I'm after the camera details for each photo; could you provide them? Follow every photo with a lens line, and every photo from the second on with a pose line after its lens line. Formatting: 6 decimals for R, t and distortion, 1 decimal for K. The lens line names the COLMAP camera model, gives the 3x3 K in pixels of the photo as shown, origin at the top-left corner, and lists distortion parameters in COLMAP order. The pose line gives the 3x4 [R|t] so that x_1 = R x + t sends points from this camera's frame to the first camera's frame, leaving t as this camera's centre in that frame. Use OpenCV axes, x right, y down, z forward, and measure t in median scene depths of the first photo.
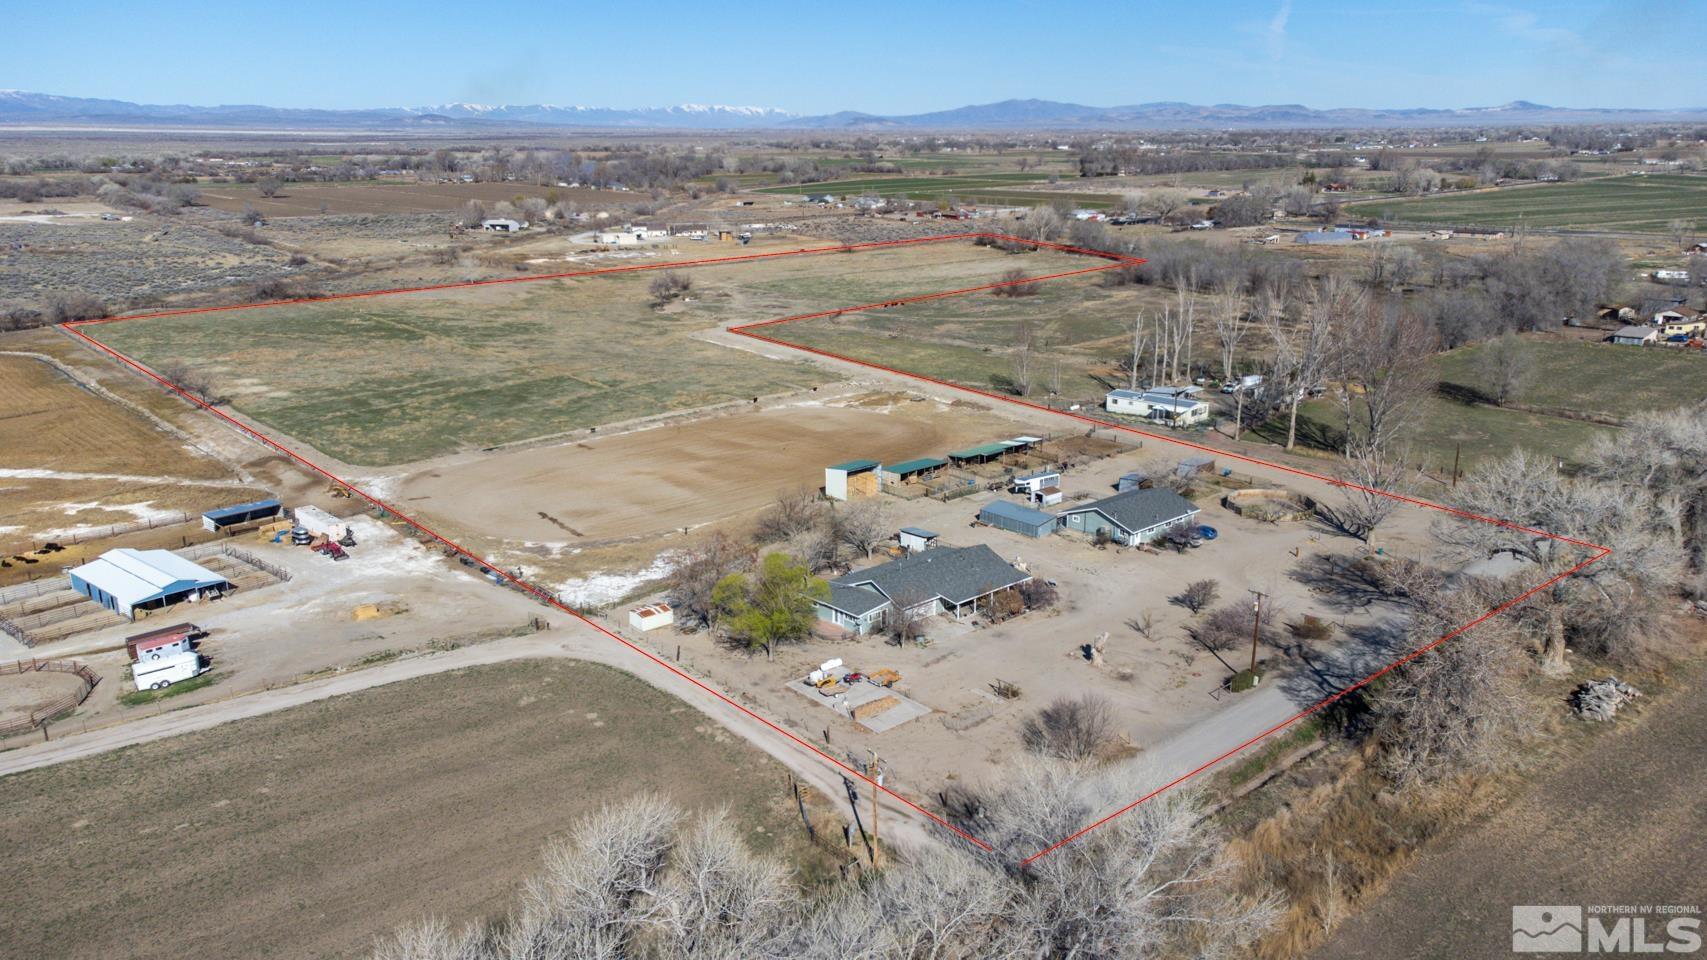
lens RADIAL K [[1254.1, 0, 856.8], [0, 1254.1, 521.2], [0, 0, 1]] dist [0.002451, 0.080630]
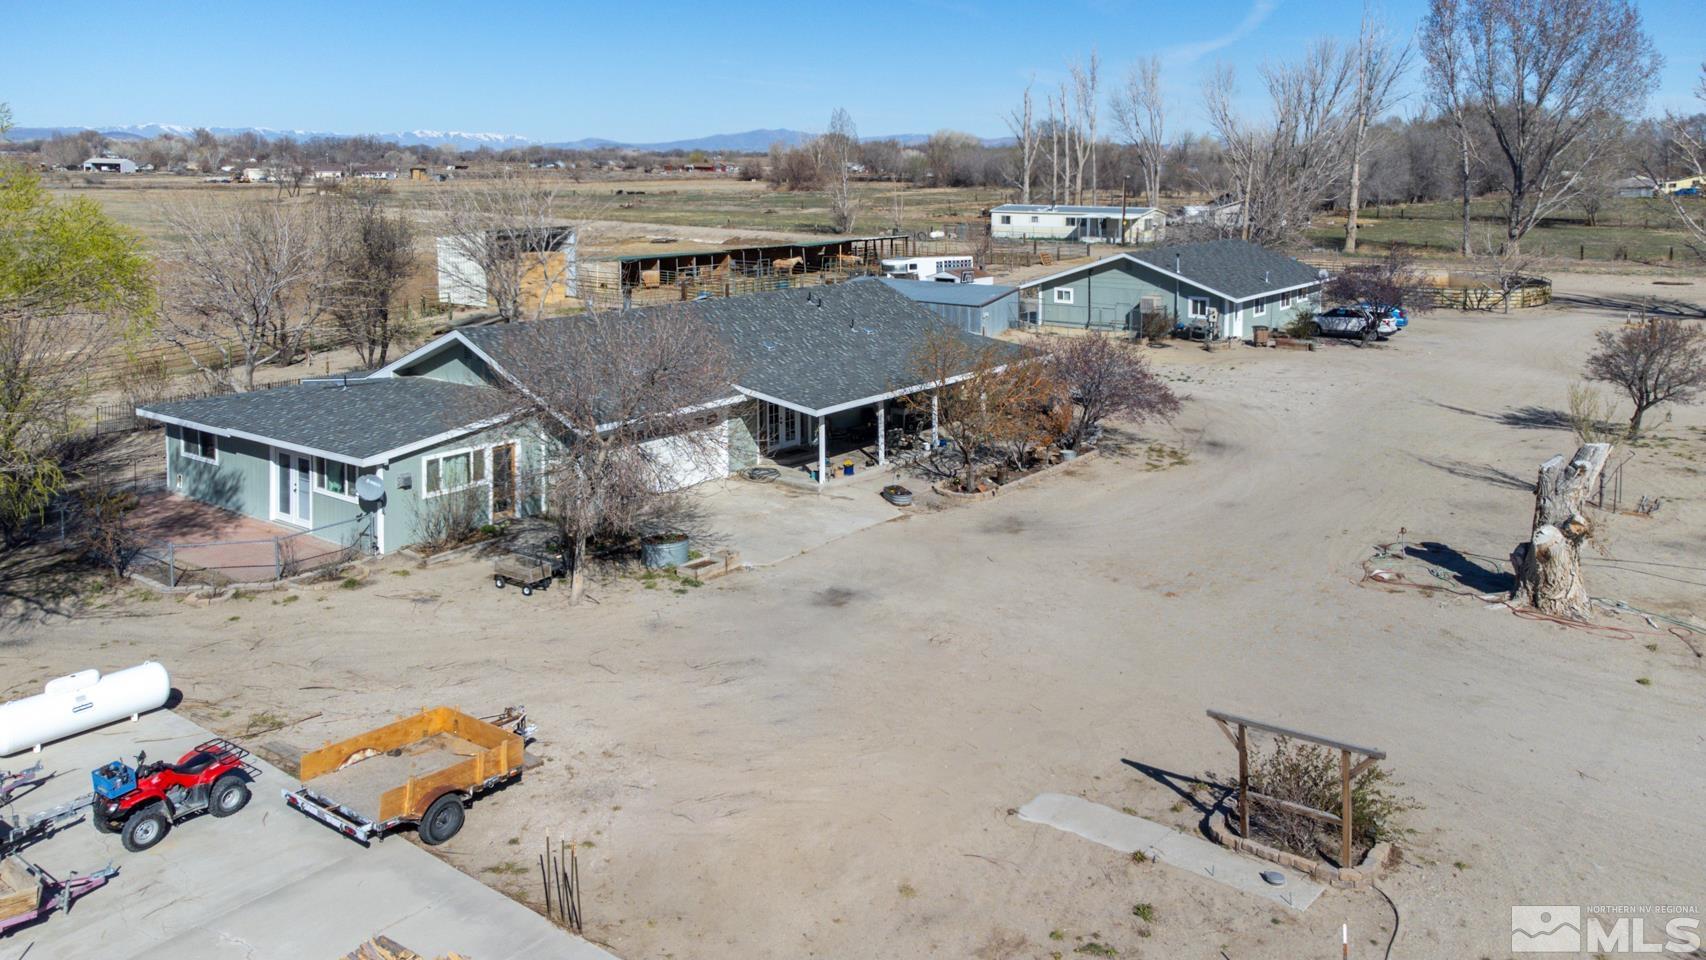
lens RADIAL K [[1253.4, 0, 856.3], [0, 1253.4, 521.2], [0, 0, 1]] dist [0.002451, 0.080630]
pose [[0.981965, -0.044243, 0.183811, 0.025392], [0.049448, 0.998492, -0.023826, 0.055081], [-0.182479, 0.032485, 0.982673, 0.456195]]
